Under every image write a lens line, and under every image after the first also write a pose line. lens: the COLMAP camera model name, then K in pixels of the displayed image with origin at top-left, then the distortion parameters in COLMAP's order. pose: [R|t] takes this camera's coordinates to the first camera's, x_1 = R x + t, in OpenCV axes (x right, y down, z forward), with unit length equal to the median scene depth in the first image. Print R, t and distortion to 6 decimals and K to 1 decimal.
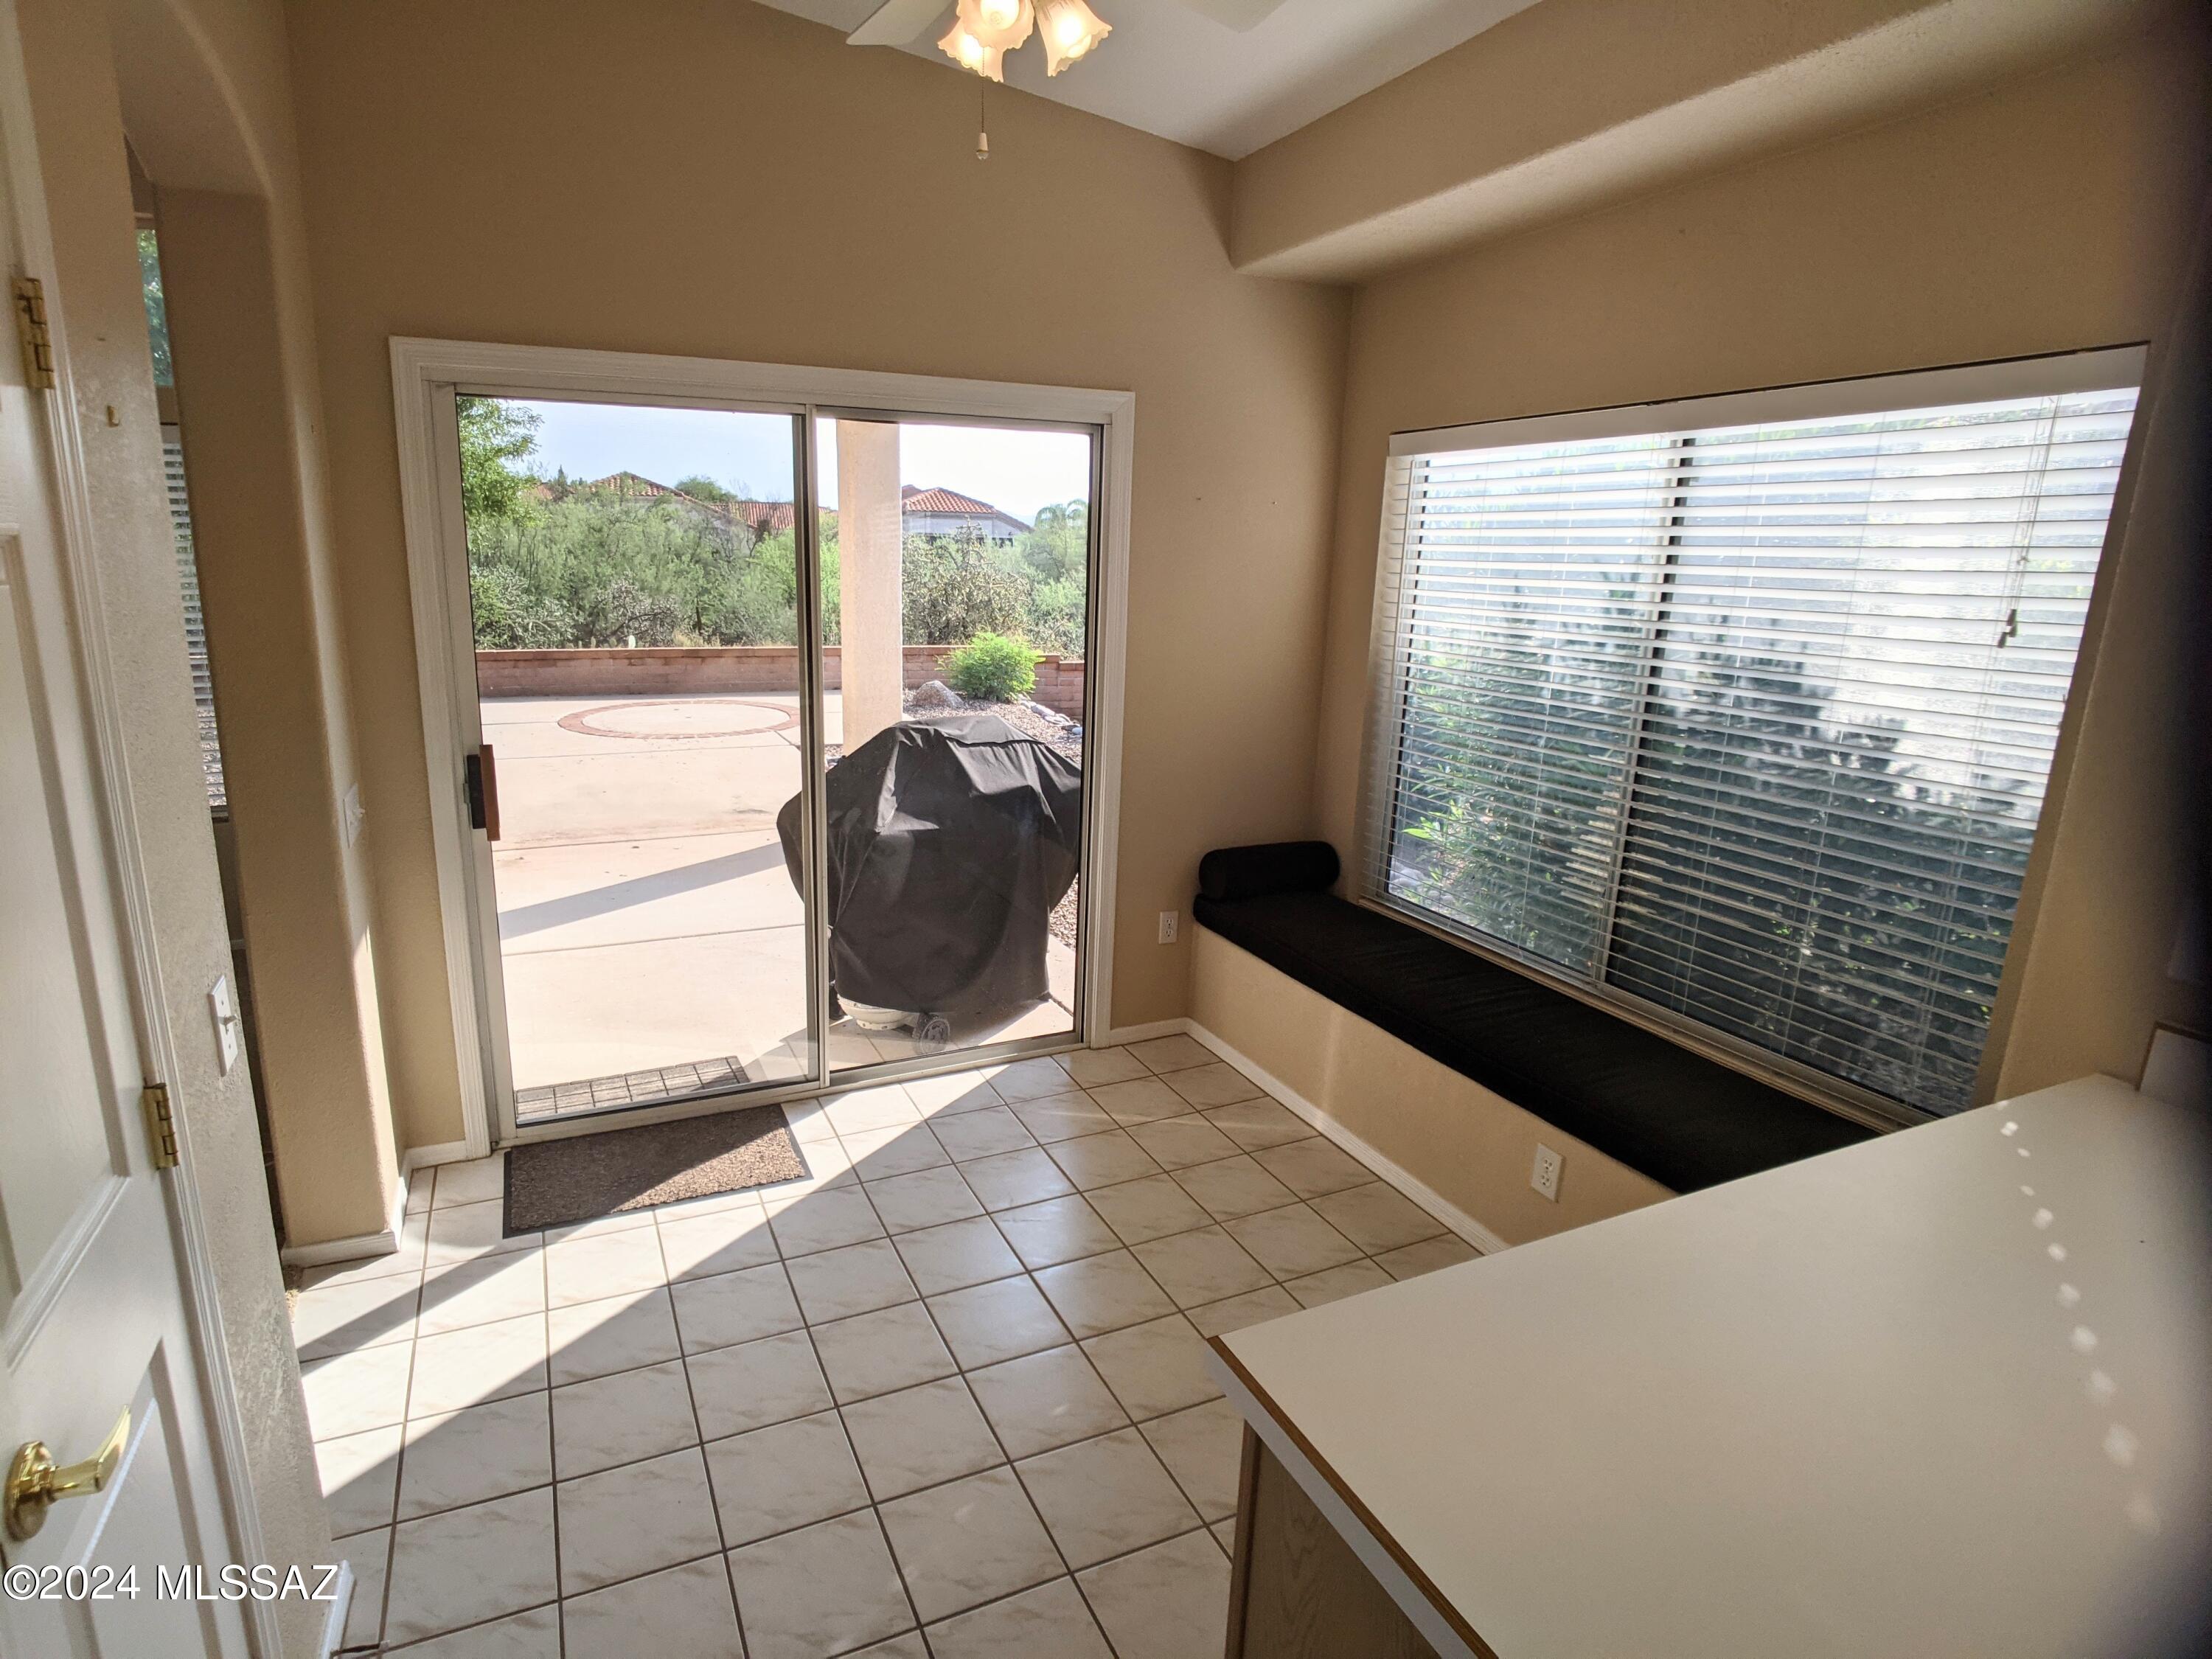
lens RADIAL K [[1161.2, 0, 1046.7], [0, 1161.2, 816.2], [0, 0, 1]] dist [0.000883, -0.000432]
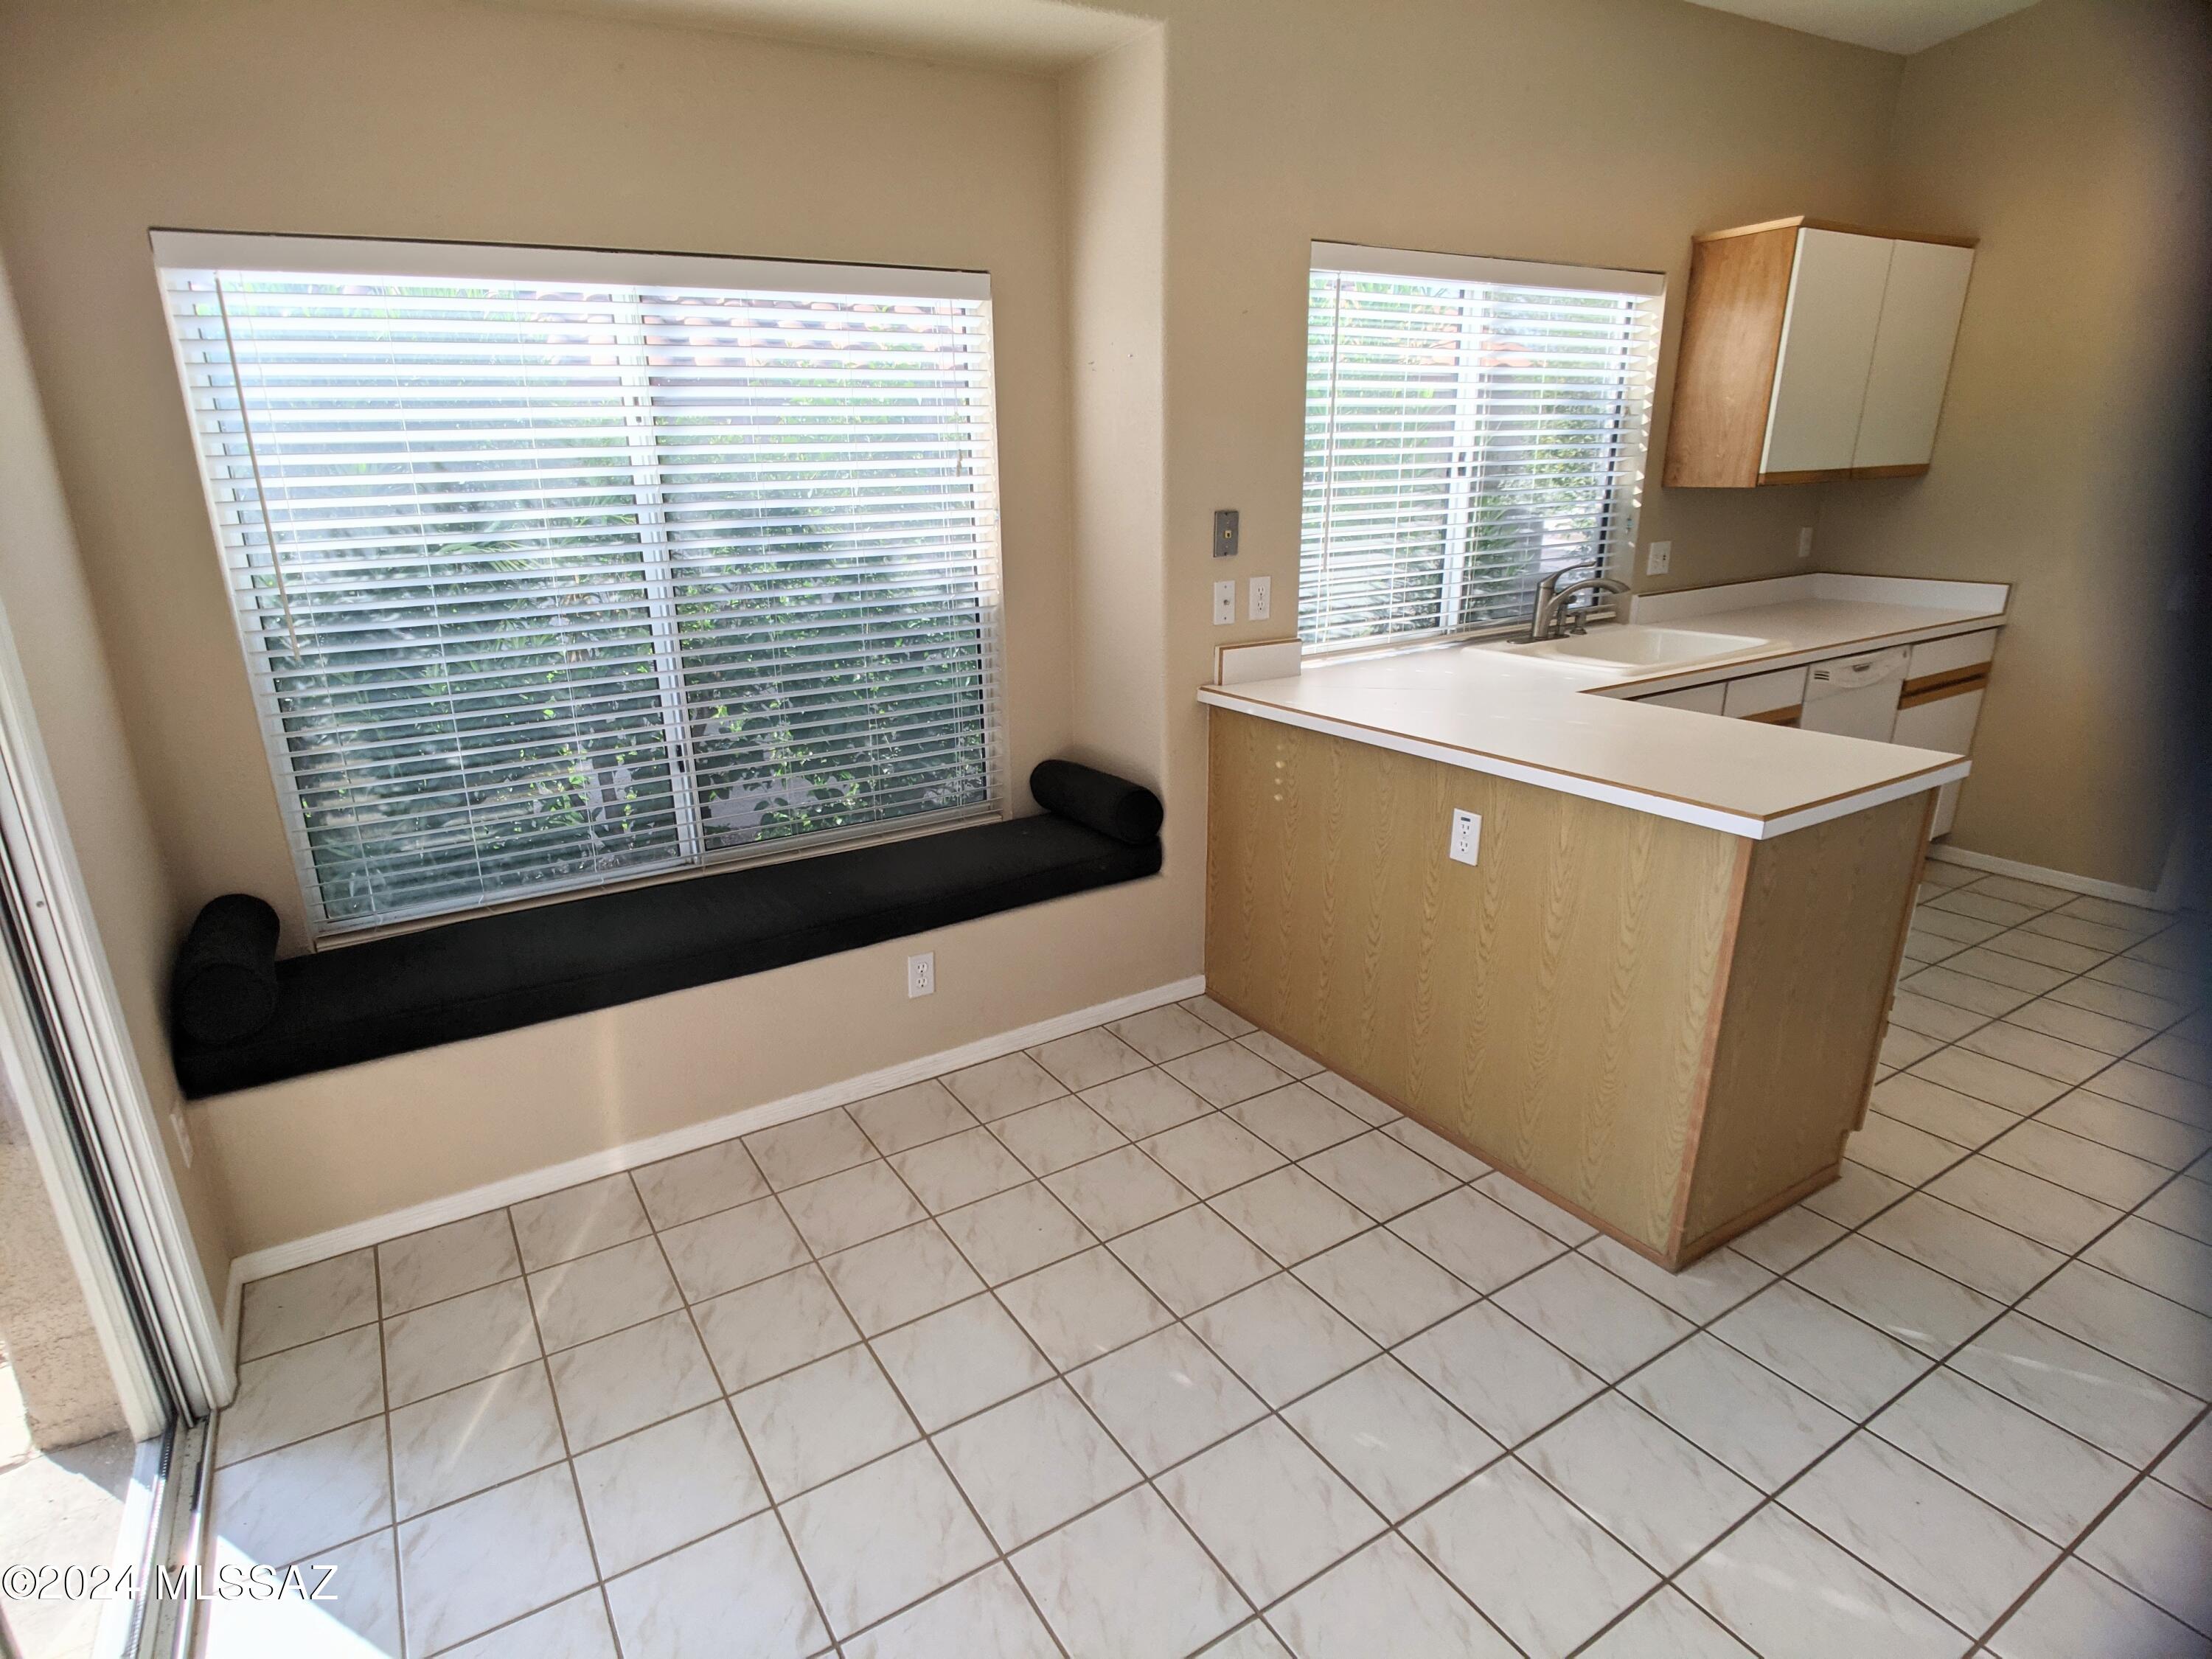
lens RADIAL K [[1142.3, 0, 1027.1], [0, 1142.3, 826.2], [0, 0, 1]] dist [0.023885, 0.001759]
pose [[-0.121694, -0.312252, 0.942173, -0.467849], [0.237532, 0.912484, 0.333093, -0.136742], [-0.963727, 0.264331, -0.036874, 0.724802]]
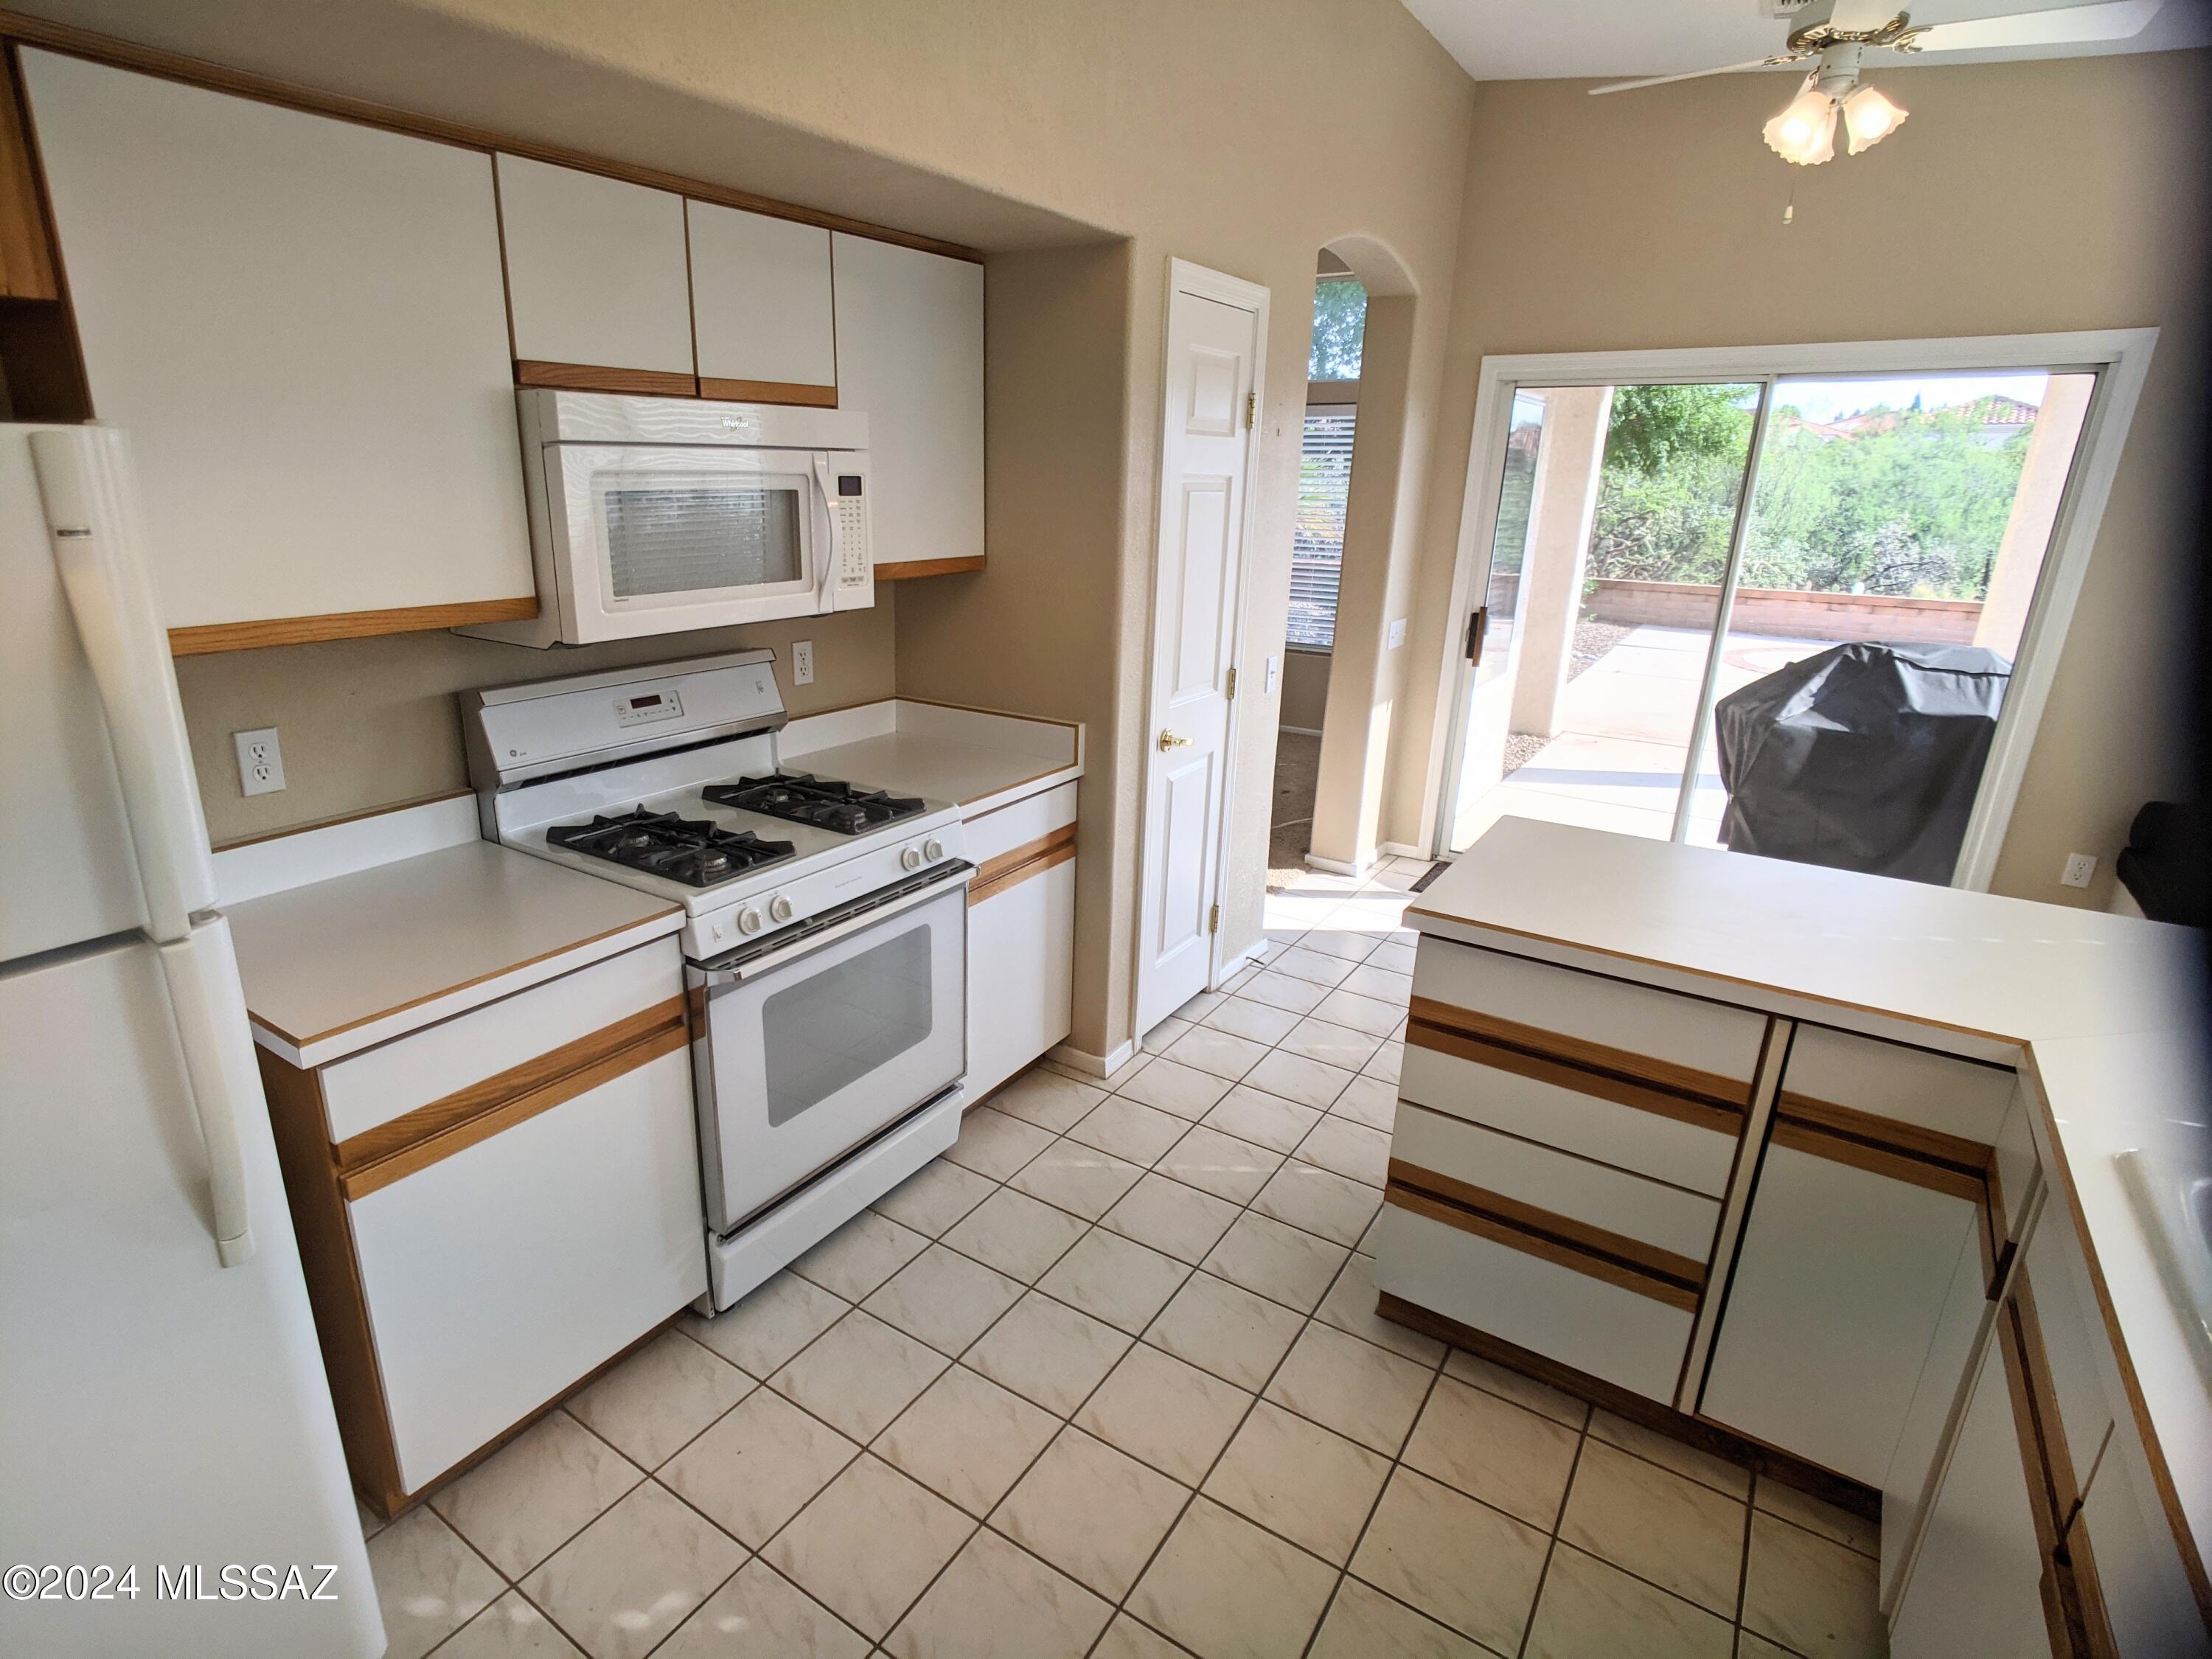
lens RADIAL K [[1161.0, 0, 994.1], [0, 1161.0, 834.5], [0, 0, 1]] dist [0.001160, 0.002155]
pose [[0.512221, 0.251177, -0.821304, 0.477720], [-0.198887, 0.964975, 0.171076, 0.086314], [0.835508, 0.075718, 0.544236, -0.354102]]
